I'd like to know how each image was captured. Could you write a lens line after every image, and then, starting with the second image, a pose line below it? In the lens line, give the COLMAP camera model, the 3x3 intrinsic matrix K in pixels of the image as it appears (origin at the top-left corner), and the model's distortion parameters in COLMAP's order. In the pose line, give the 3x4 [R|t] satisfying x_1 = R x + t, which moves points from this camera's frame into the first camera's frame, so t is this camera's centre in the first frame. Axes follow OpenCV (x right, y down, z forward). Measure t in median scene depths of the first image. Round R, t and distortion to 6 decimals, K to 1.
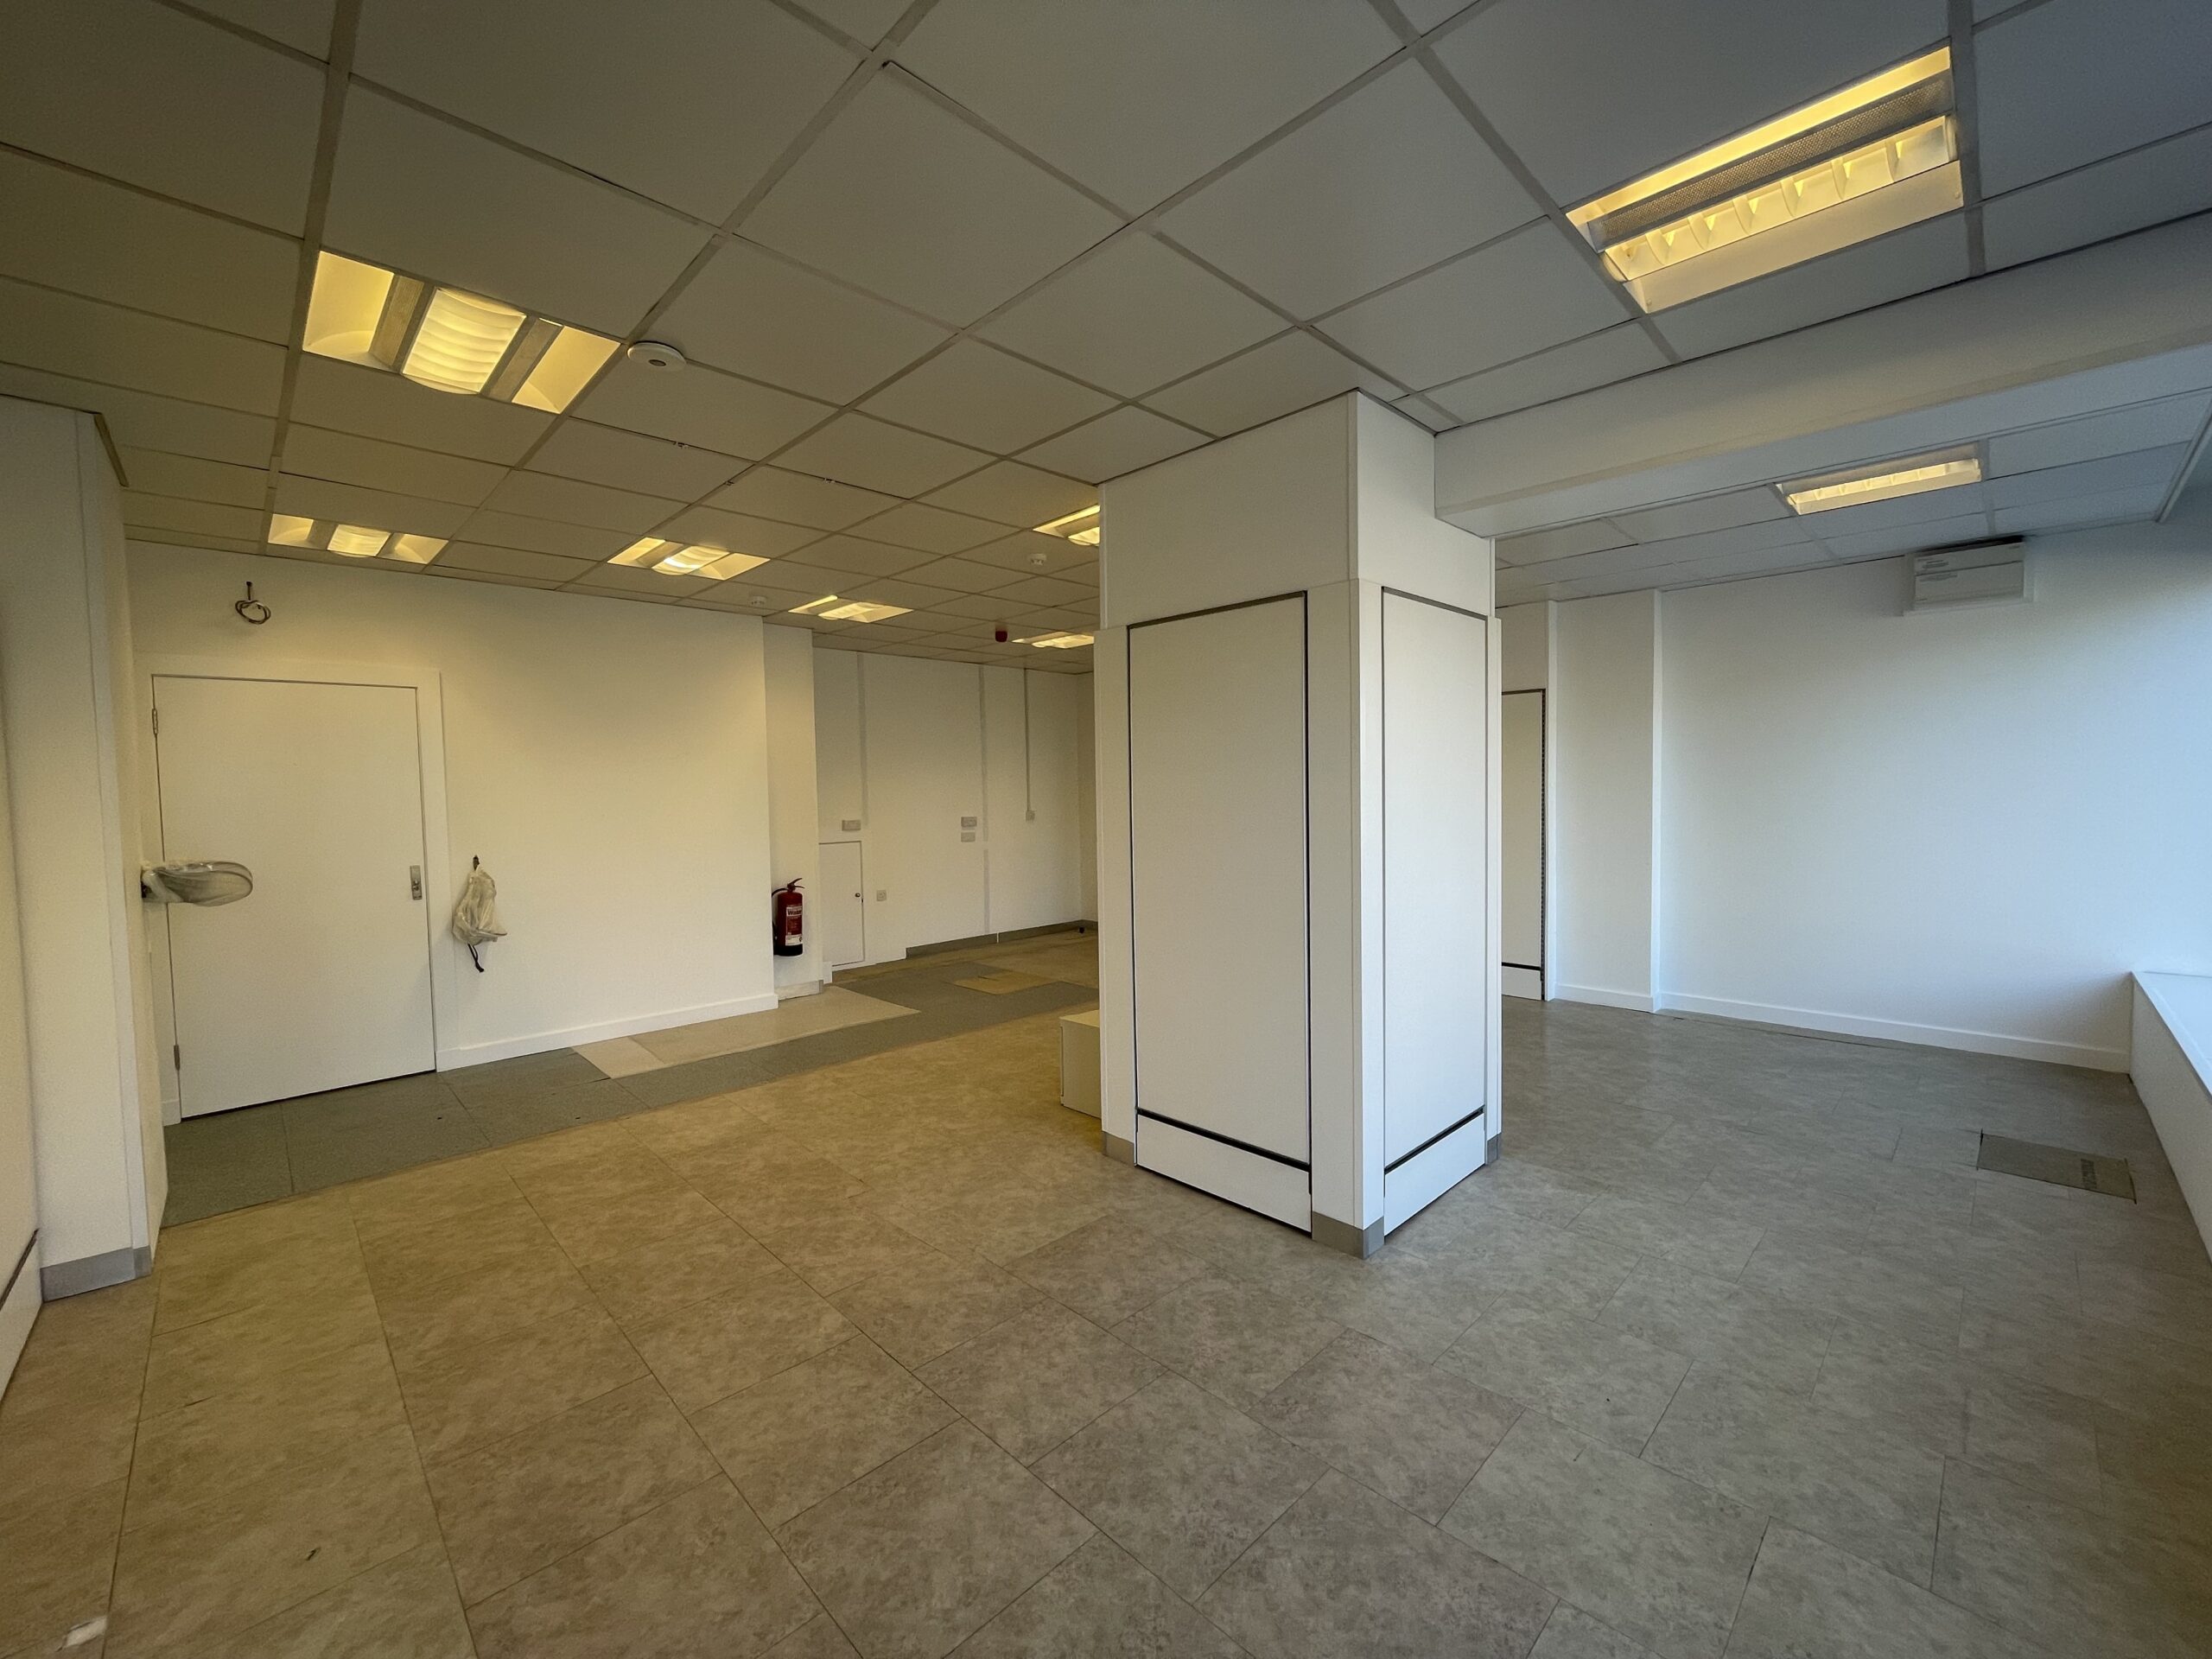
lens RADIAL K [[894.0, 0, 1105.7], [0, 894.0, 831.6], [0, 0, 1]] dist [-0.002721, -0.000363]
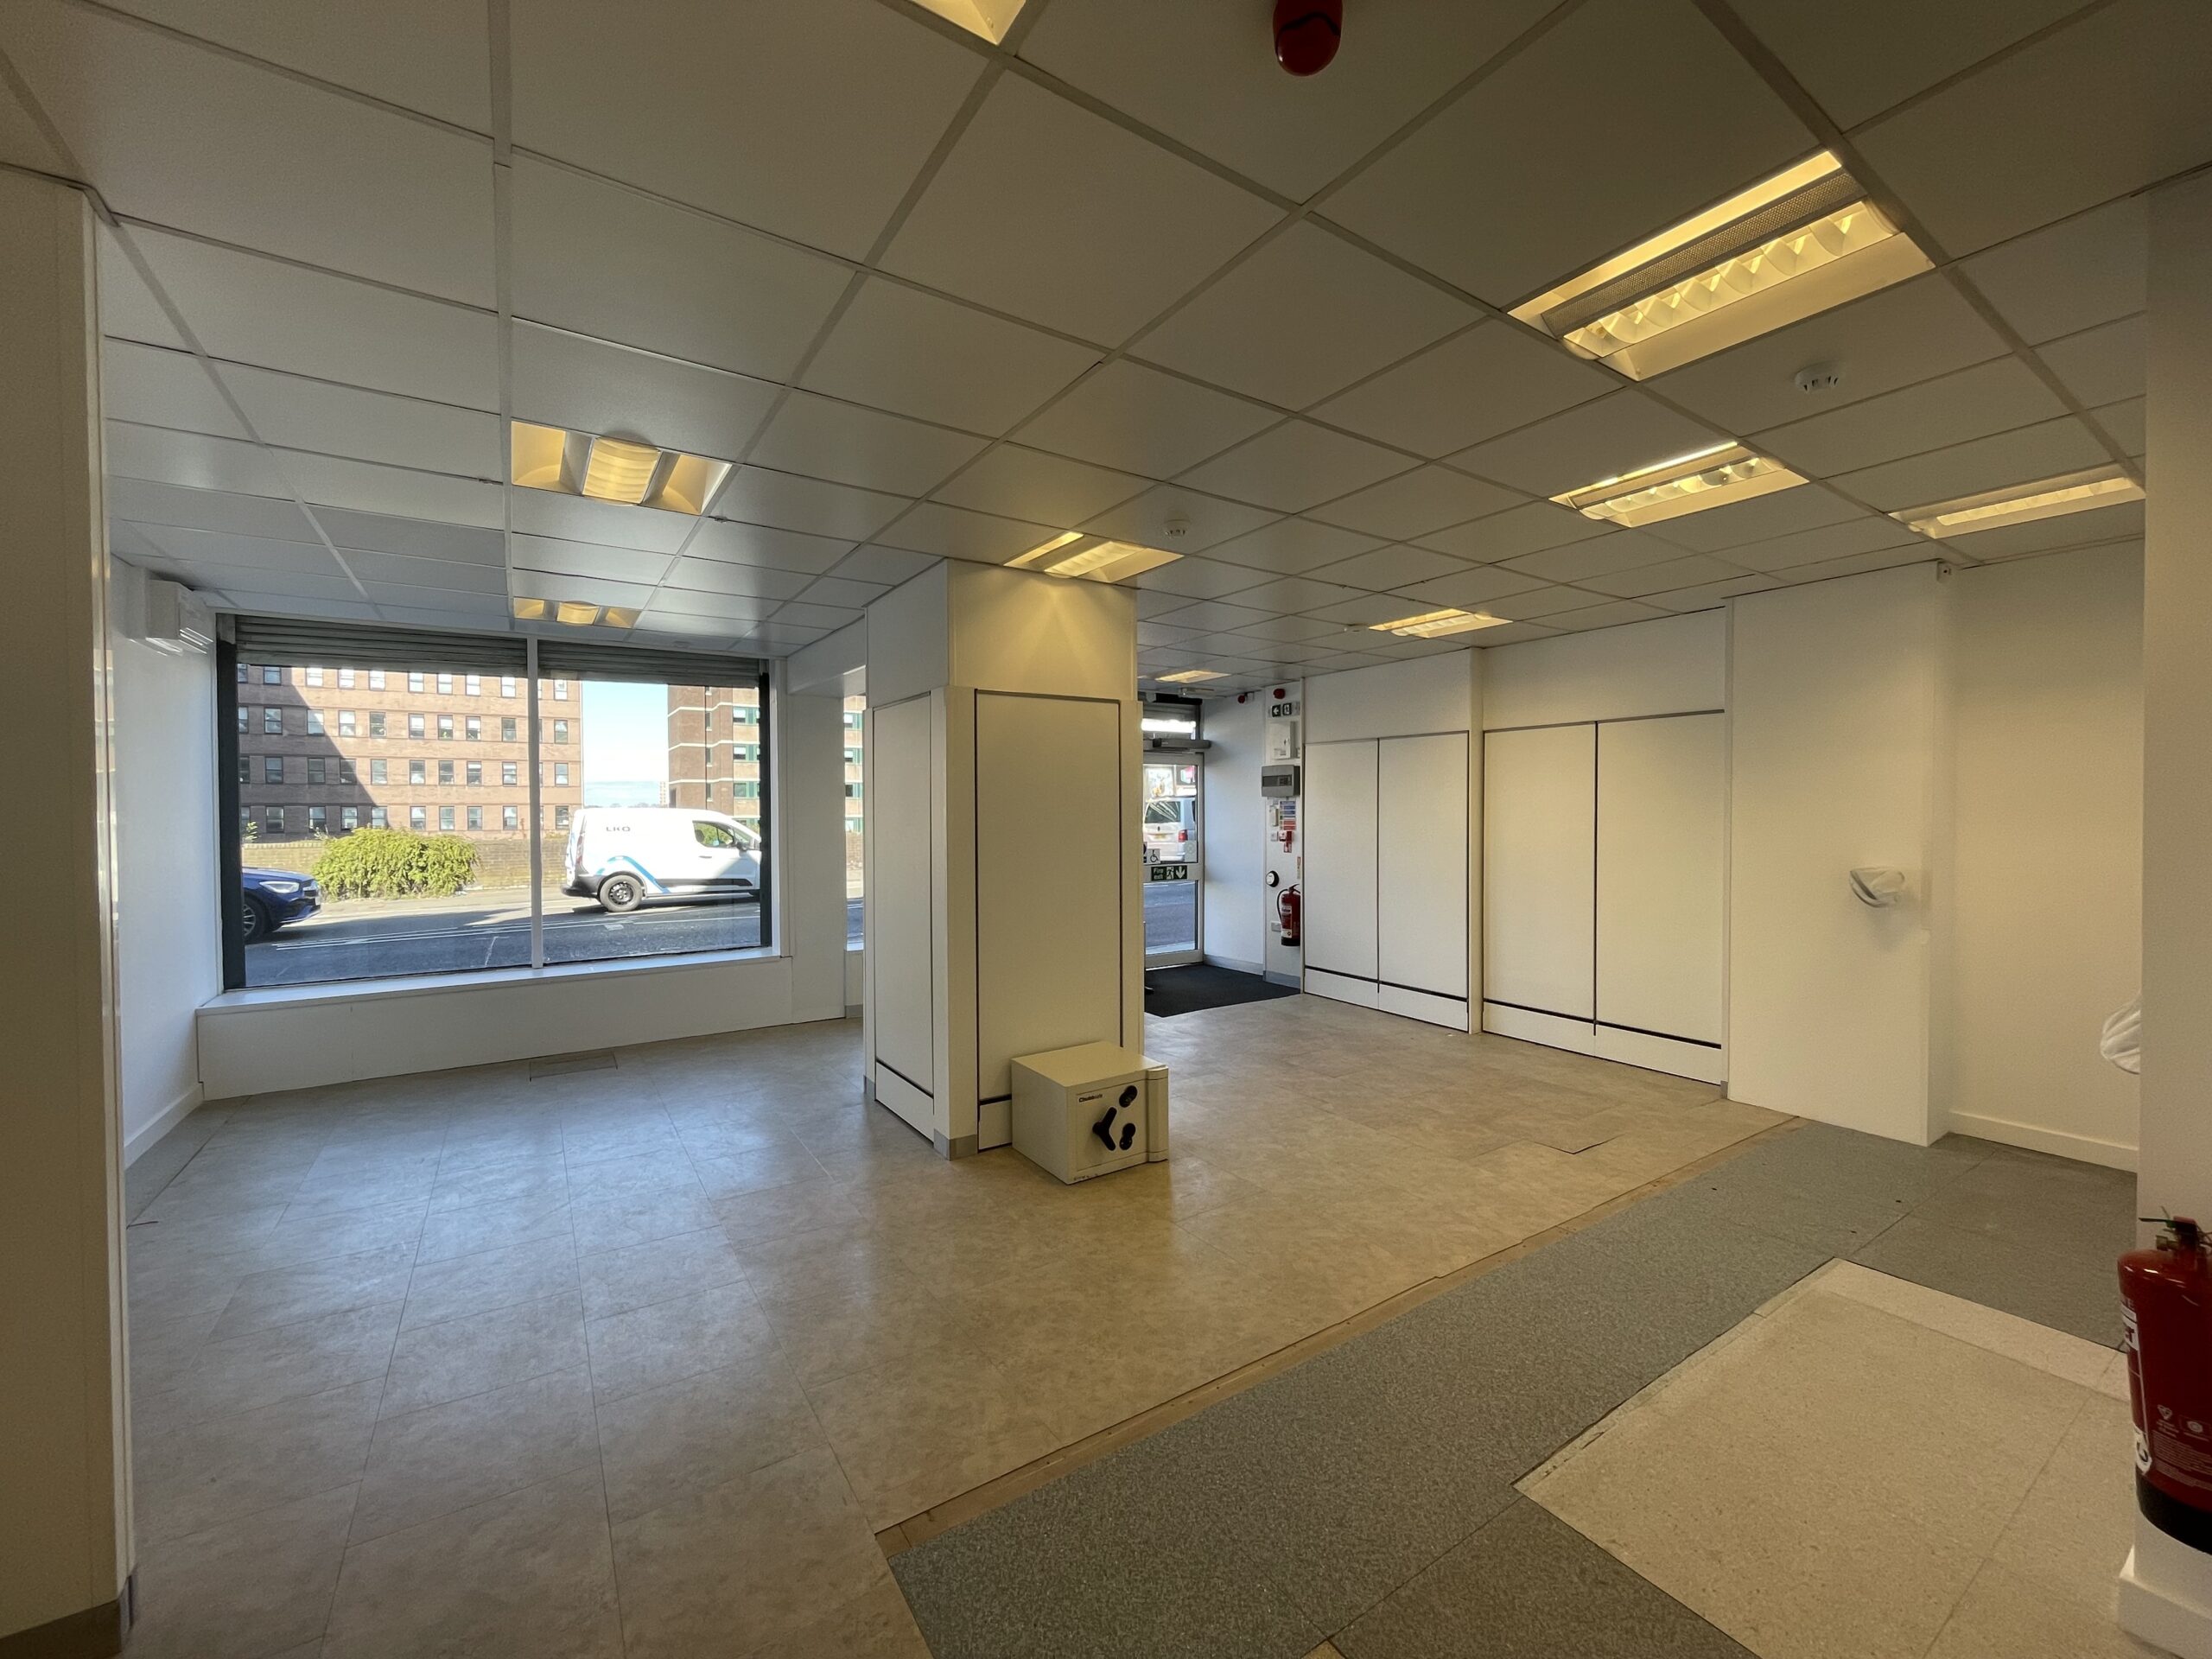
lens RADIAL K [[894.0, 0, 1108.0], [0, 894.0, 831.6], [0, 0, 1]] dist [-0.002721, -0.000363]
pose [[-0.981031, 0.015244, 0.193250, -0.229742], [0.028974, 0.997235, 0.068426, -0.140307], [-0.191672, 0.072728, -0.978761, 2.505782]]
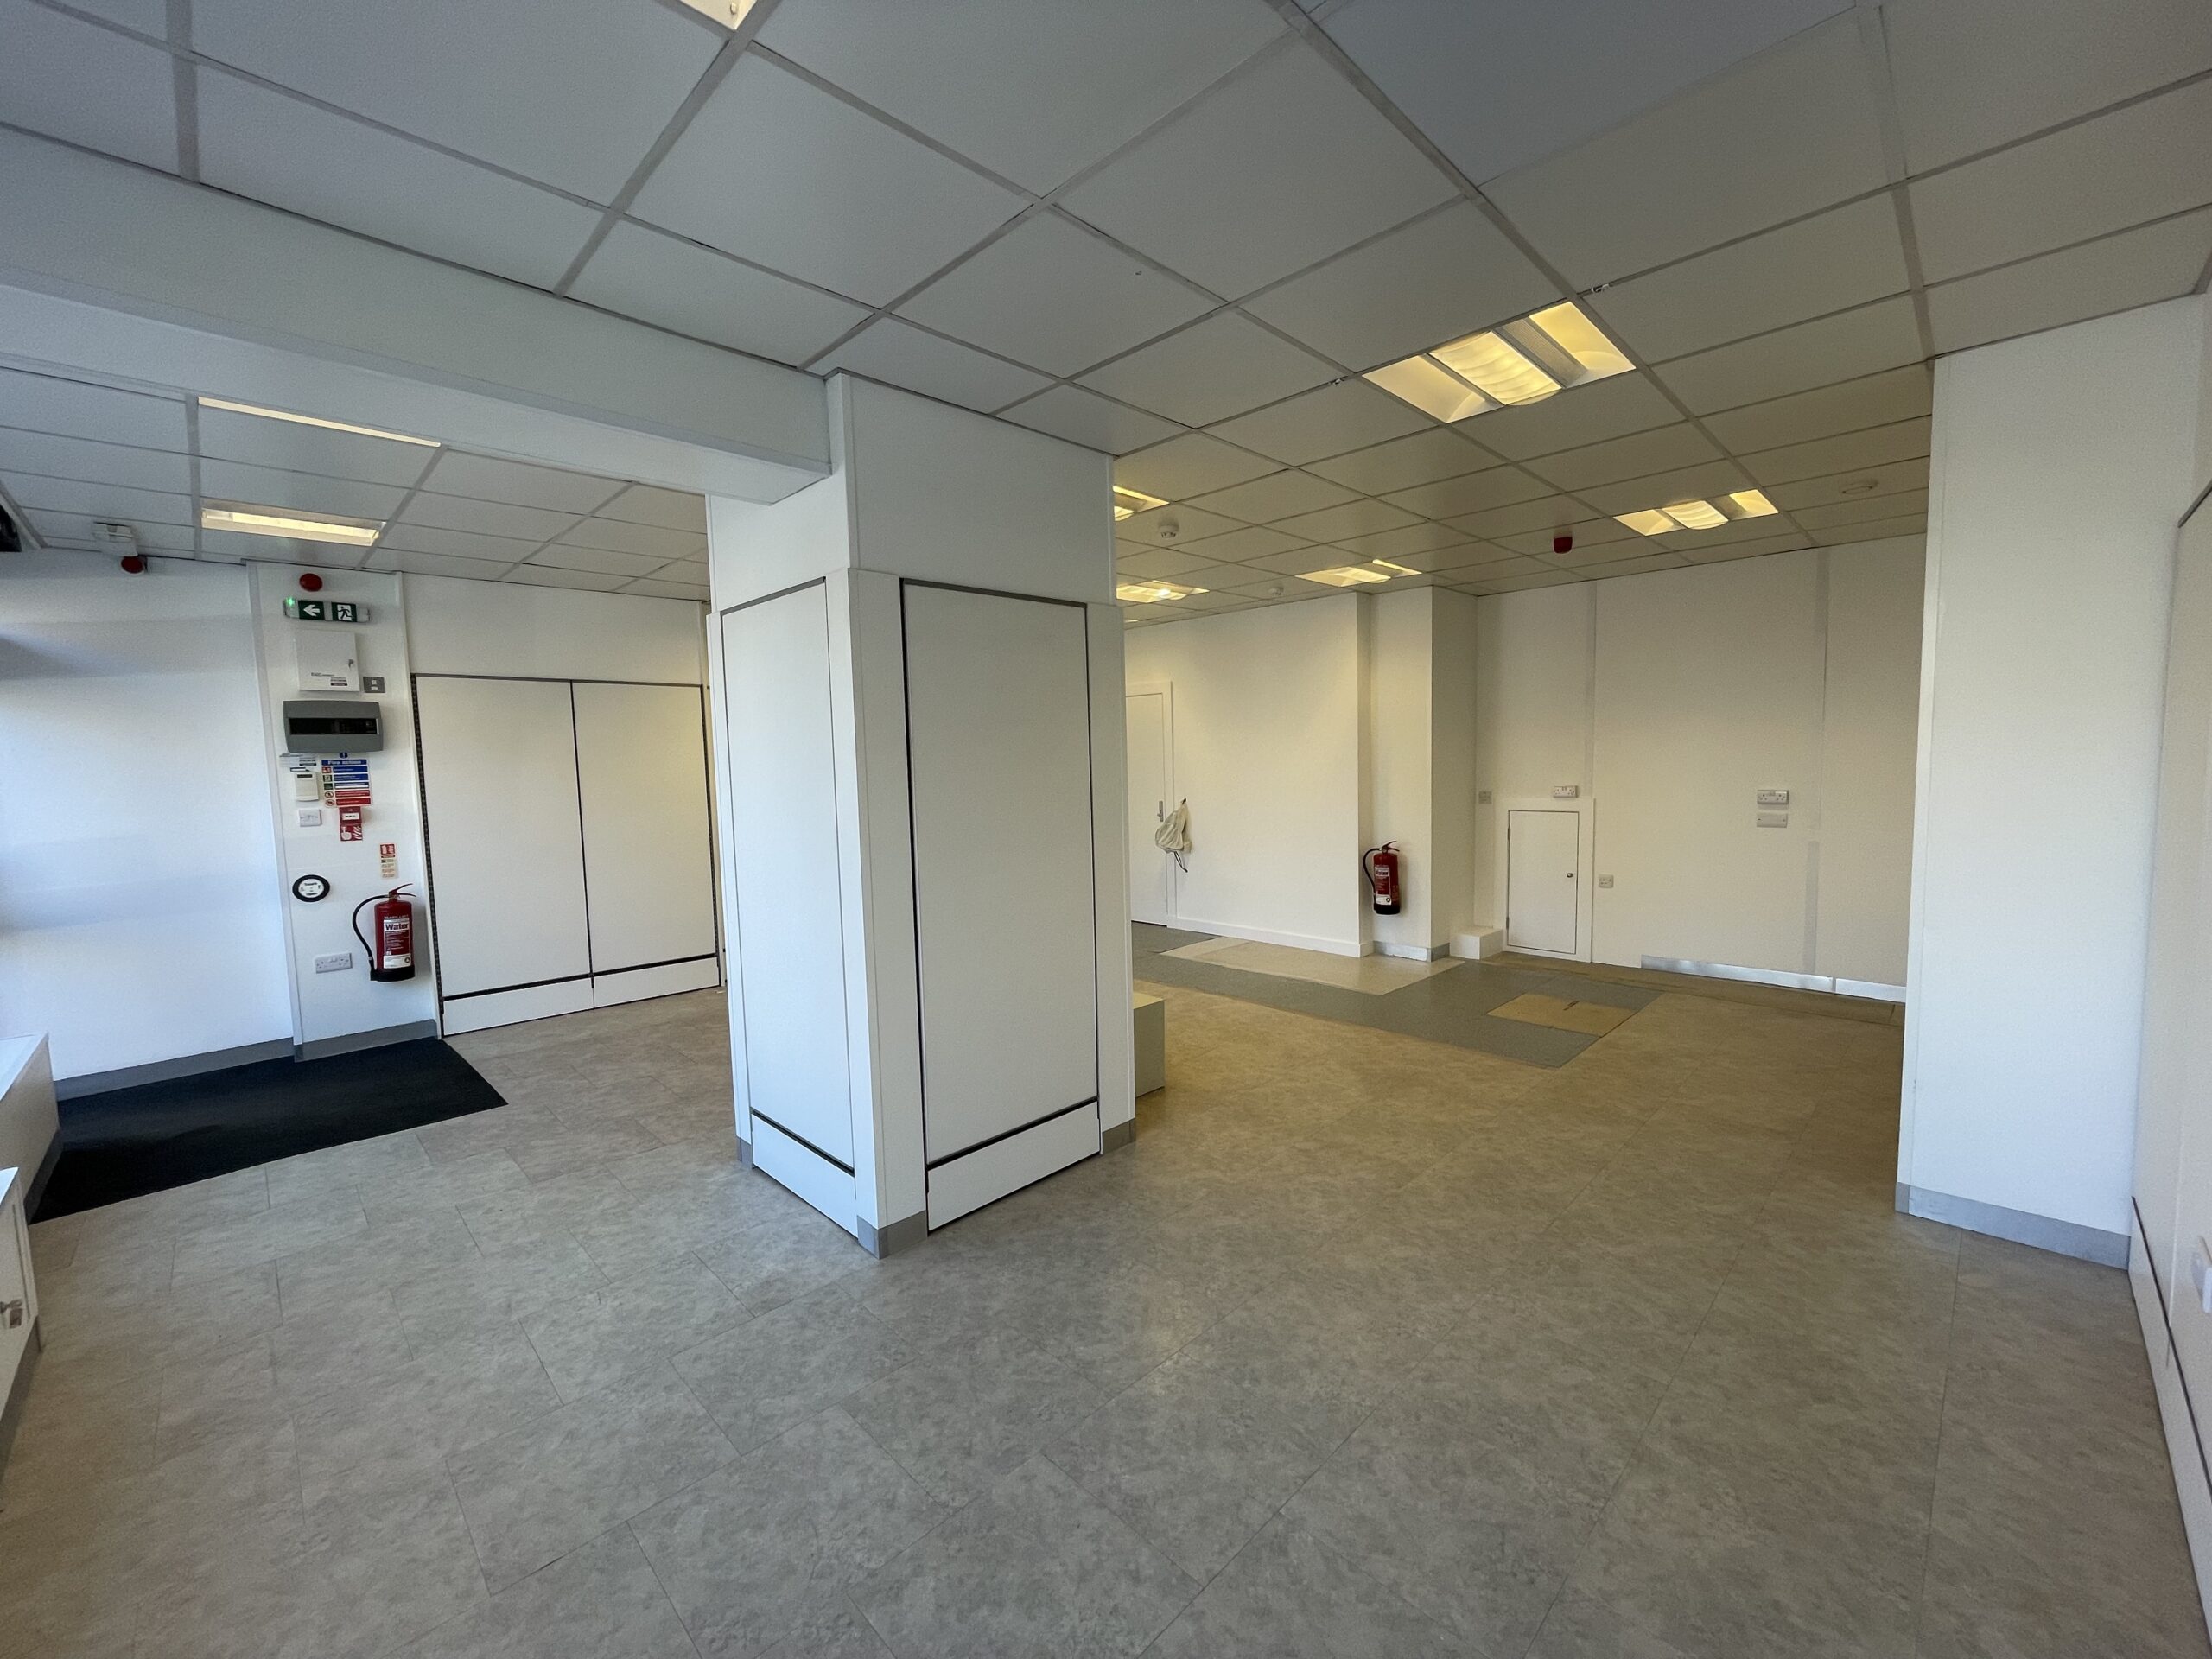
lens RADIAL K [[894.0, 0, 1110.5], [0, 894.0, 818.2], [0, 0, 1]] dist [-0.002721, -0.000363]
pose [[0.009740, 0.084695, -0.996359, 1.318385], [-0.024857, 0.996119, 0.084432, -0.103435], [0.999644, 0.023944, 0.011807, 1.310323]]
